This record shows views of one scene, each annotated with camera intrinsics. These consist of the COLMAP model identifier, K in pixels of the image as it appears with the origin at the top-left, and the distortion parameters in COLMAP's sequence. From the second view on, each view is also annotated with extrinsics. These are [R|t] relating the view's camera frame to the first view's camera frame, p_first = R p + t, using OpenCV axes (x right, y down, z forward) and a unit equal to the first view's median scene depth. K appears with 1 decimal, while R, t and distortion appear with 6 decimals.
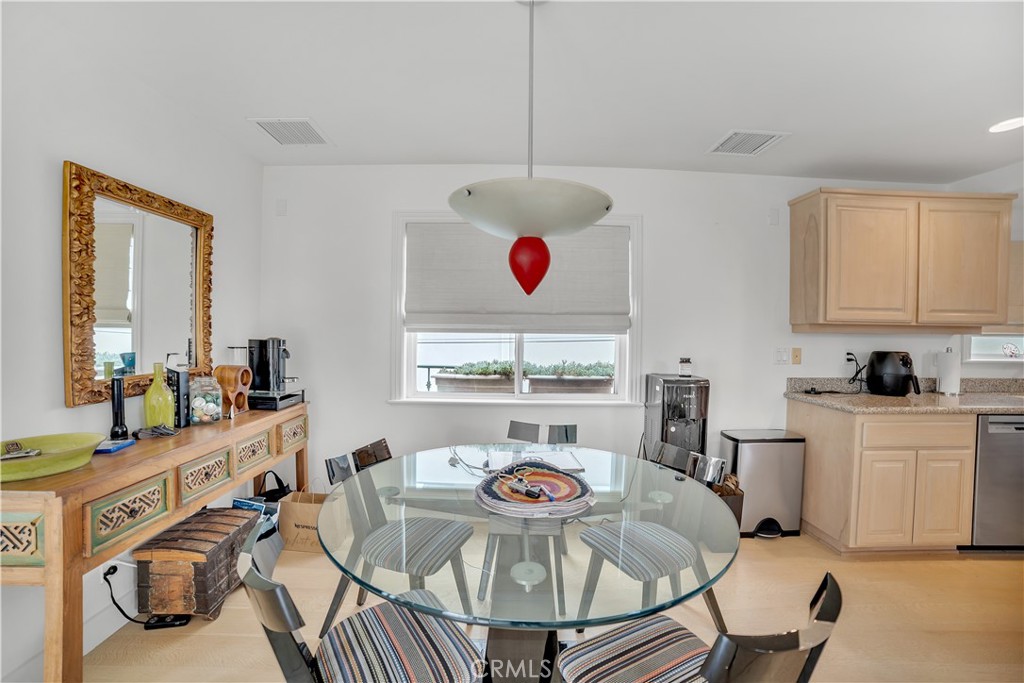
lens RADIAL K [[439.1, 0, 514.1], [0, 439.1, 337.3], [0, 0, 1]] dist [-0.103851, 0.040147]
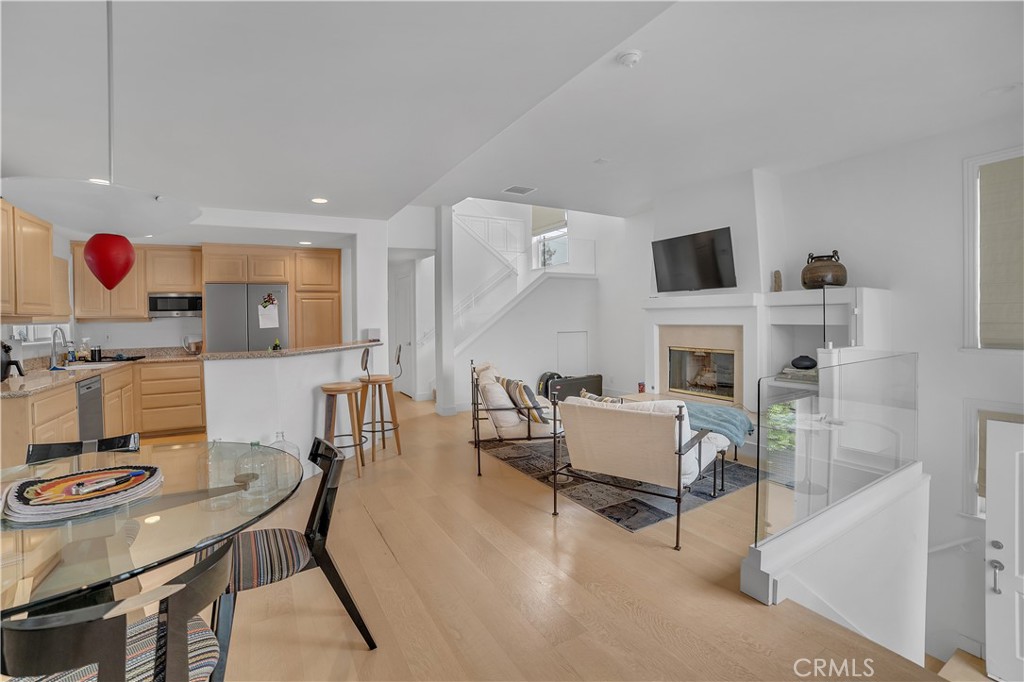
lens RADIAL K [[440.2, 0, 515.1], [0, 440.2, 319.1], [0, 0, 1]] dist [-0.100348, 0.035443]
pose [[-0.457850, -0.008048, 0.888993, -0.650171], [0.022980, 0.999518, 0.020884, -0.013108], [-0.888732, 0.029991, -0.457445, 0.288068]]
